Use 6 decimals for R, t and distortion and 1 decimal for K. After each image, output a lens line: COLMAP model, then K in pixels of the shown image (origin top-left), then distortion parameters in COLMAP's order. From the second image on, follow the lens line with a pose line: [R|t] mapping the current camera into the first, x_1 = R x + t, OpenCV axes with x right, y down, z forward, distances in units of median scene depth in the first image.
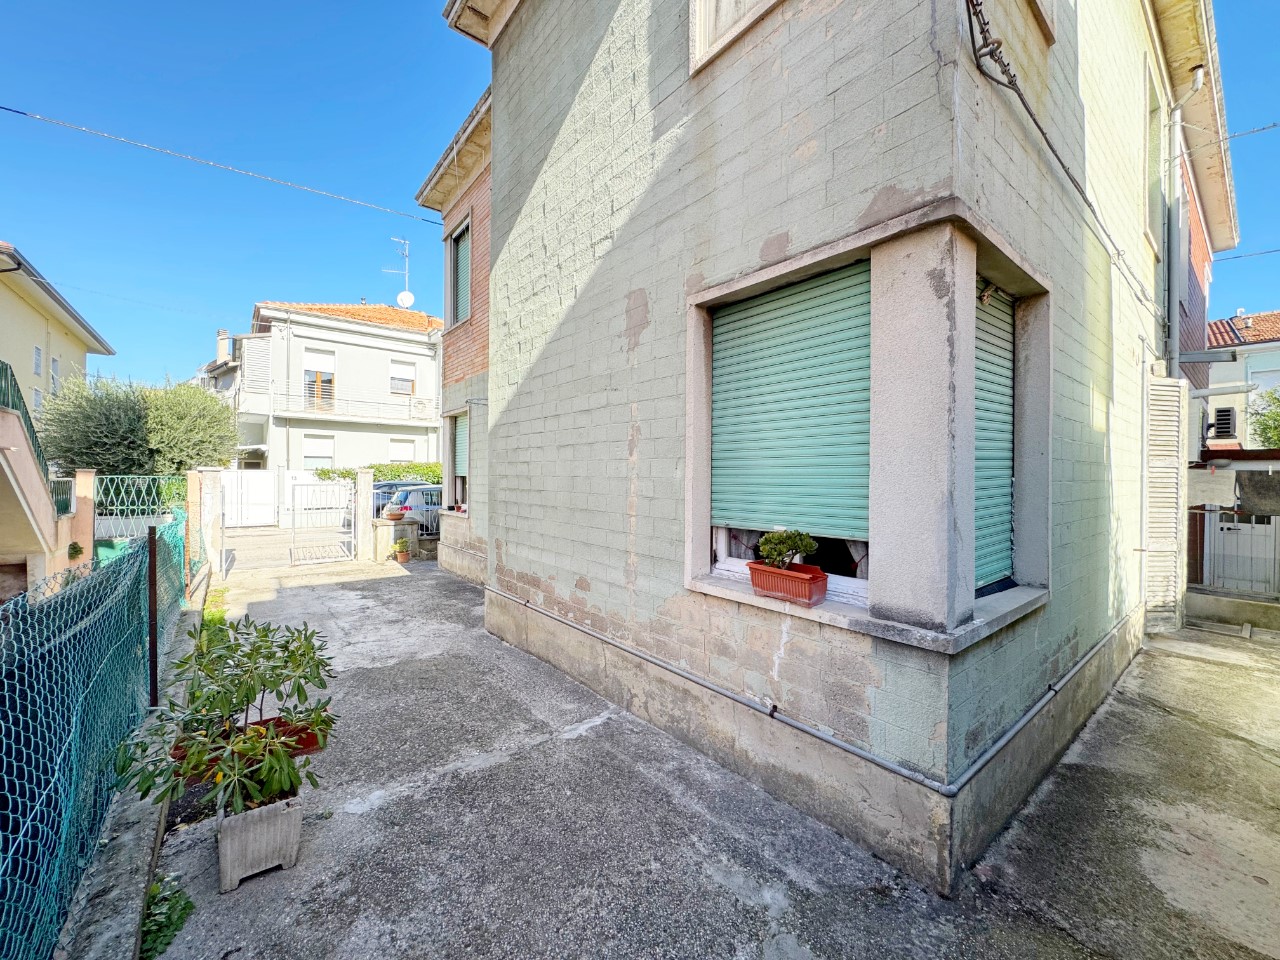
lens RADIAL K [[509.5, 0, 640.8], [0, 509.5, 479.4], [0, 0, 1]] dist [0.000209, 0.000222]
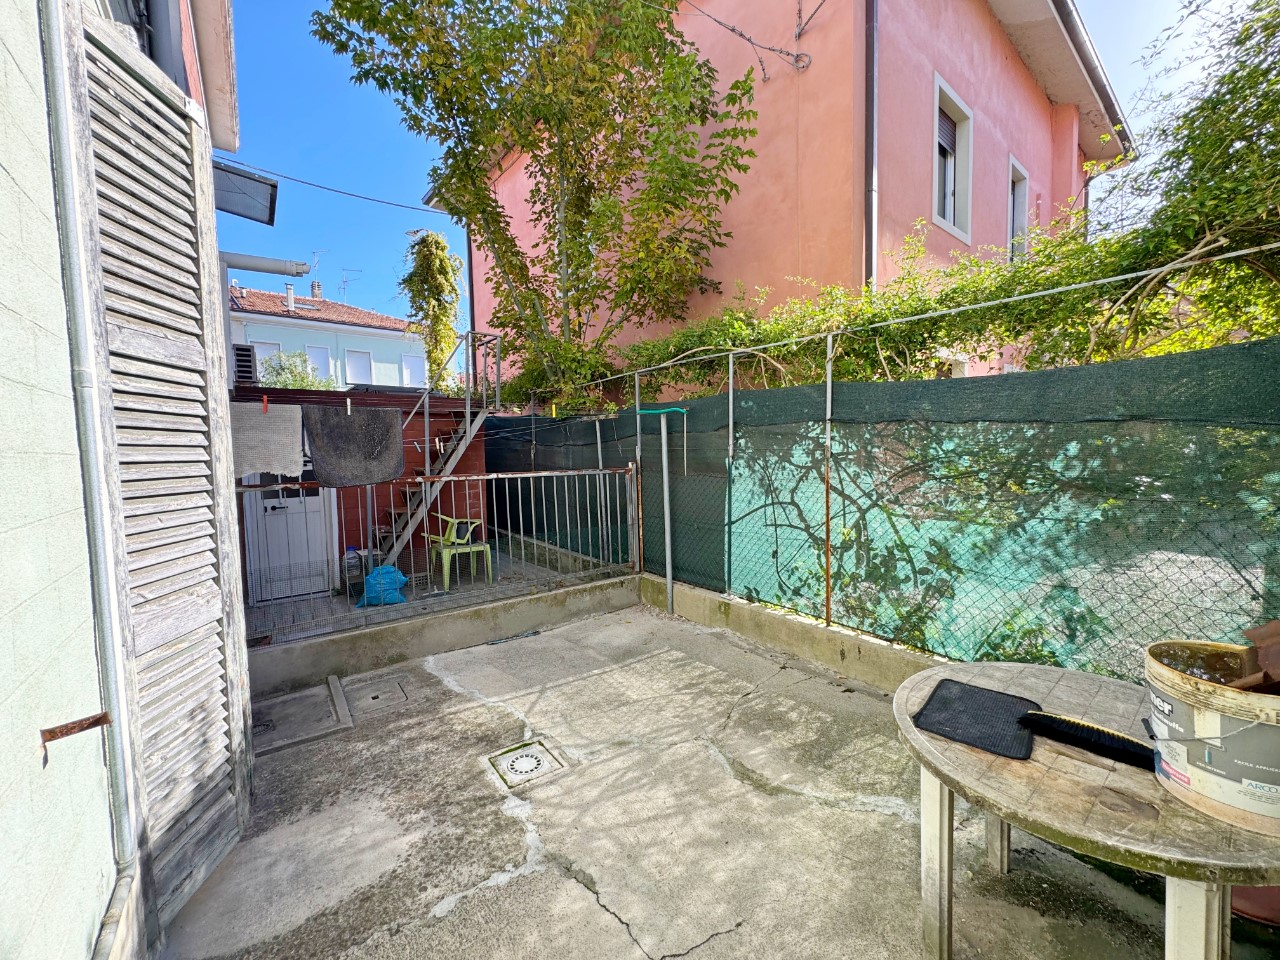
lens RADIAL K [[509.5, 0, 640.7], [0, 509.5, 477.2], [0, 0, 1]] dist [0.000209, 0.000222]
pose [[0.038234, -0.072642, 0.996625, 0.725368], [0.024078, 0.997132, 0.071755, 0.028795], [-0.998979, 0.021254, 0.039874, 0.700689]]
